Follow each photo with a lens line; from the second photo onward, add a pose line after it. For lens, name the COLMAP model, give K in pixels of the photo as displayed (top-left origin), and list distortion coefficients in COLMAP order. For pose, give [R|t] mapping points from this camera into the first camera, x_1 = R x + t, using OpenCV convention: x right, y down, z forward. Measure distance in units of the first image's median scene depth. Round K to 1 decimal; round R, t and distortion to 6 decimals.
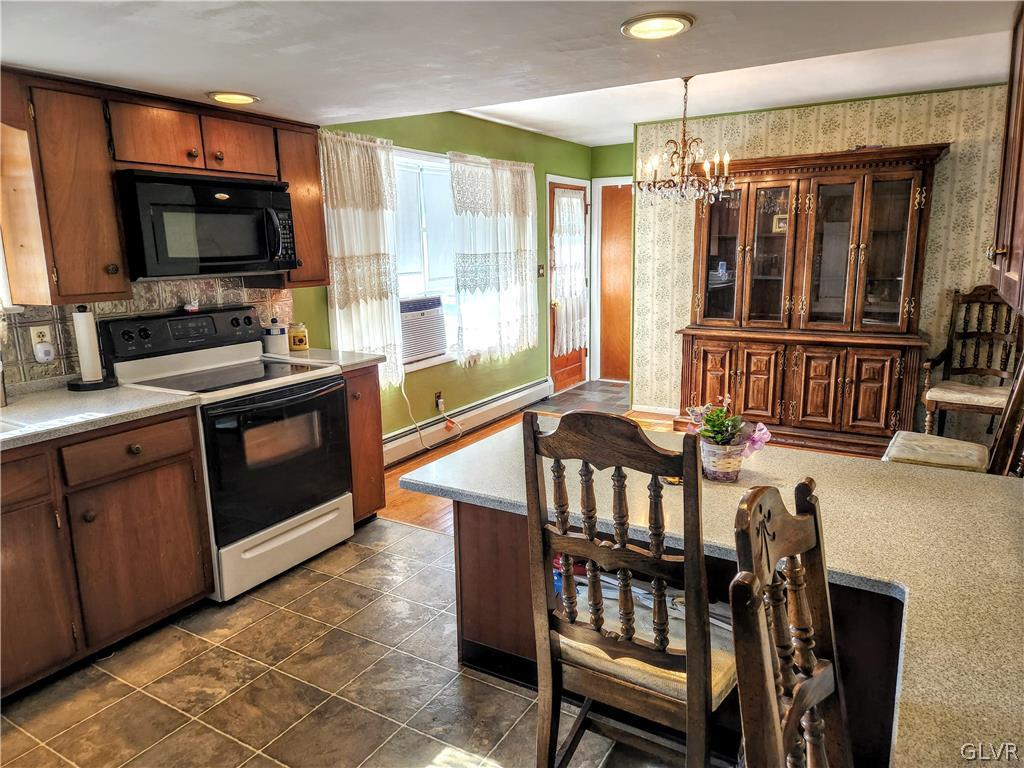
lens RADIAL K [[684.9, 0, 517.5], [0, 684.9, 379.6], [0, 0, 1]] dist [0.079671, -0.068614]
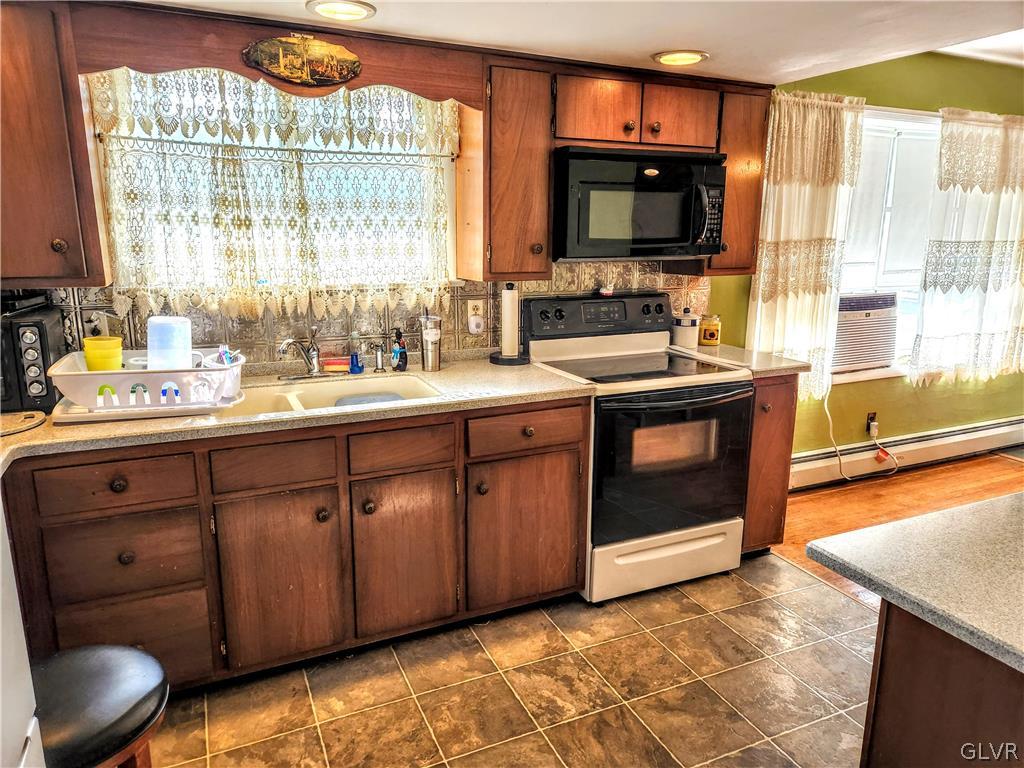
lens RADIAL K [[684.9, 0, 515.0], [0, 684.9, 385.5], [0, 0, 1]] dist [0.079671, -0.068614]
pose [[0.825210, 0.146369, -0.545531, -0.022726], [-0.130037, 0.989127, 0.068686, -0.016026], [0.549653, 0.014259, 0.835271, 0.093357]]
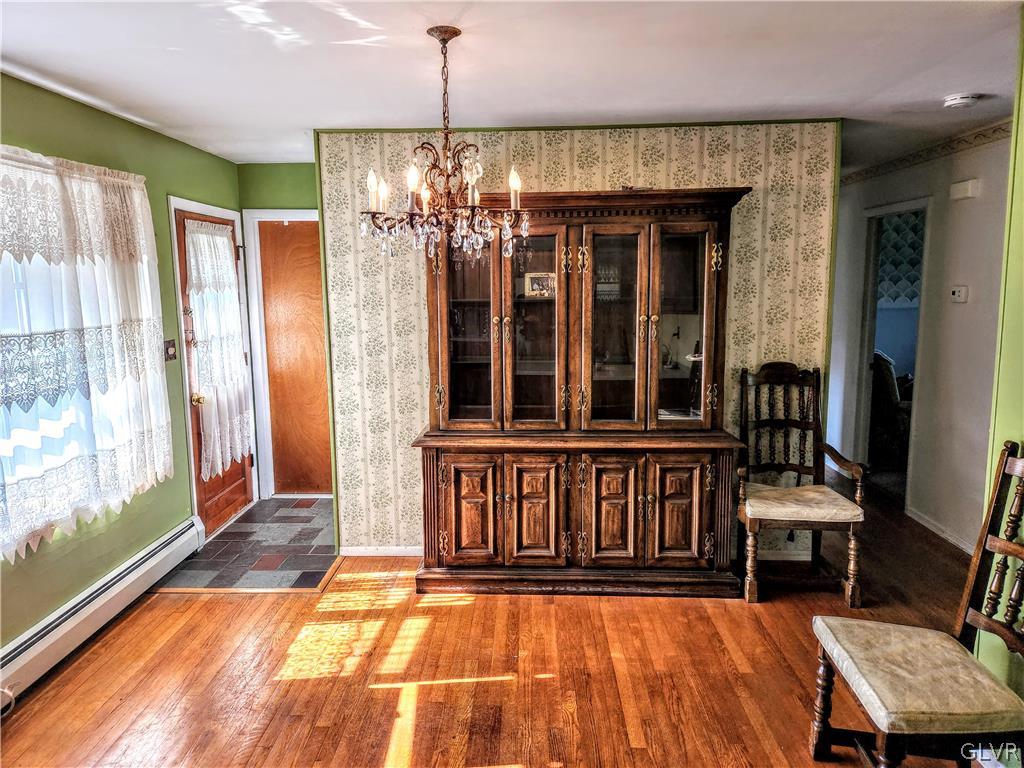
lens RADIAL K [[684.9, 0, 503.7], [0, 684.9, 377.0], [0, 0, 1]] dist [0.079671, -0.068614]
pose [[0.880229, -0.058280, 0.470957, 0.003132], [0.087770, 0.995302, -0.040879, -0.111887], [-0.466362, 0.077319, 0.881209, 0.426920]]
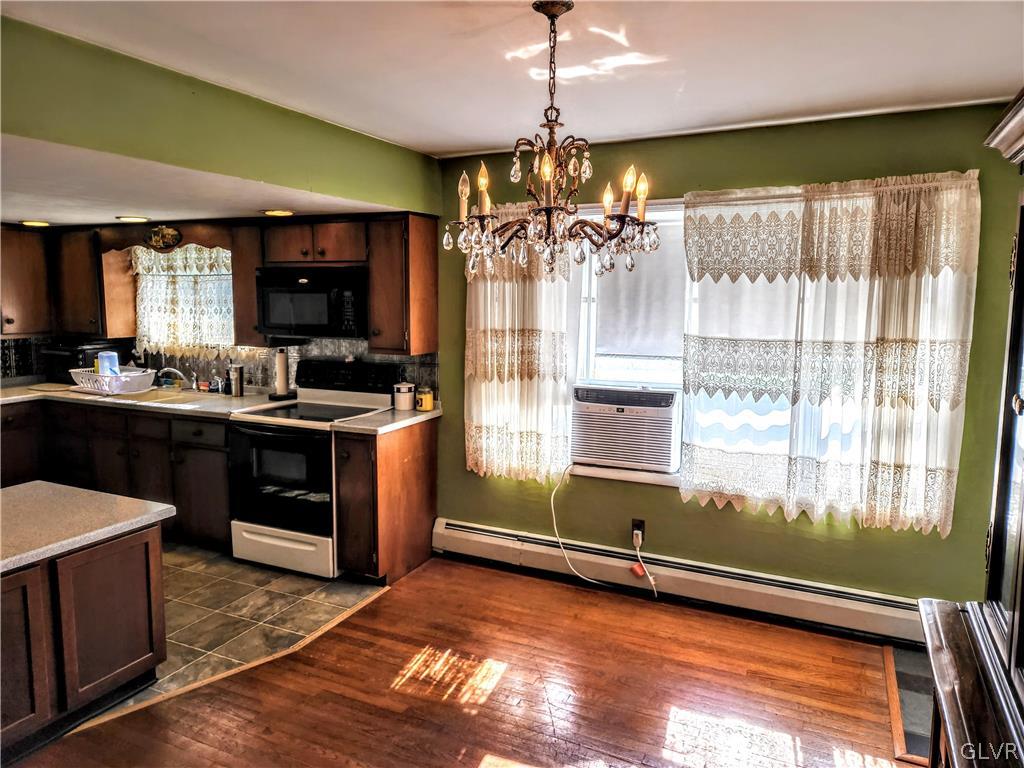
lens RADIAL K [[684.9, 0, 510.3], [0, 684.9, 369.0], [0, 0, 1]] dist [0.079671, -0.068614]
pose [[0.088080, 0.128388, -0.987805, 0.632941], [-0.197844, 0.974157, 0.108973, -0.209644], [0.976268, 0.185833, 0.111204, 0.828621]]
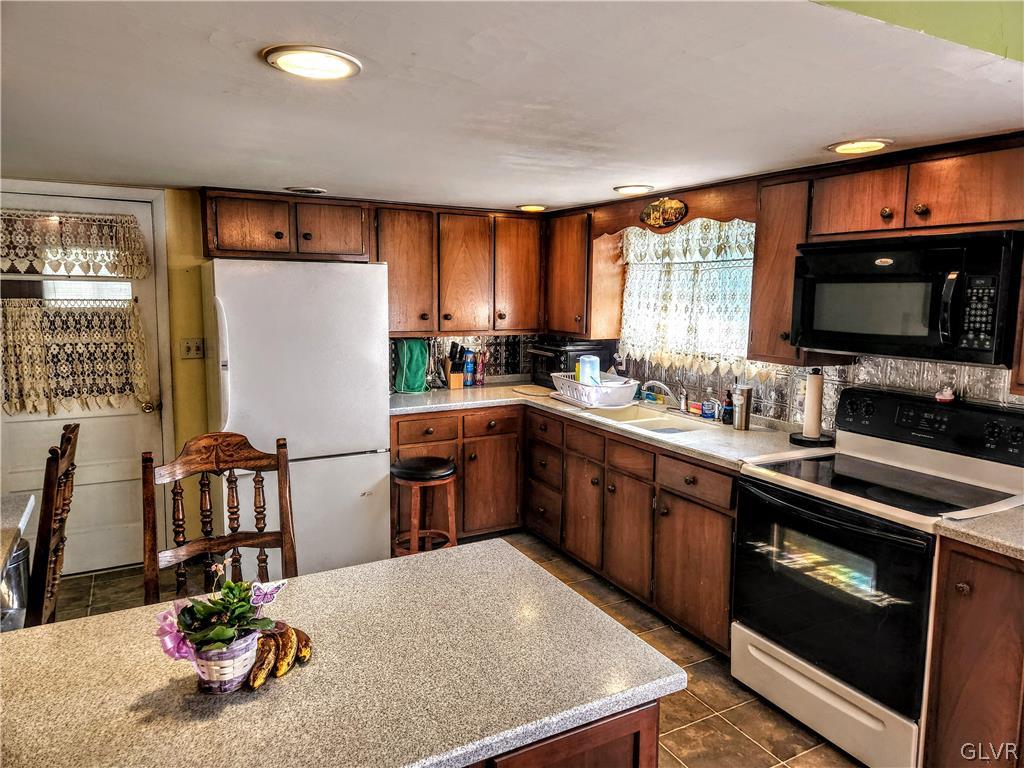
lens RADIAL K [[684.9, 0, 521.0], [0, 684.9, 367.4], [0, 0, 1]] dist [0.079671, -0.068614]
pose [[-0.504816, 0.111200, -0.856035, 0.324153], [-0.169340, 0.959643, 0.224521, -0.166070], [0.846454, 0.258303, -0.465613, 0.681406]]
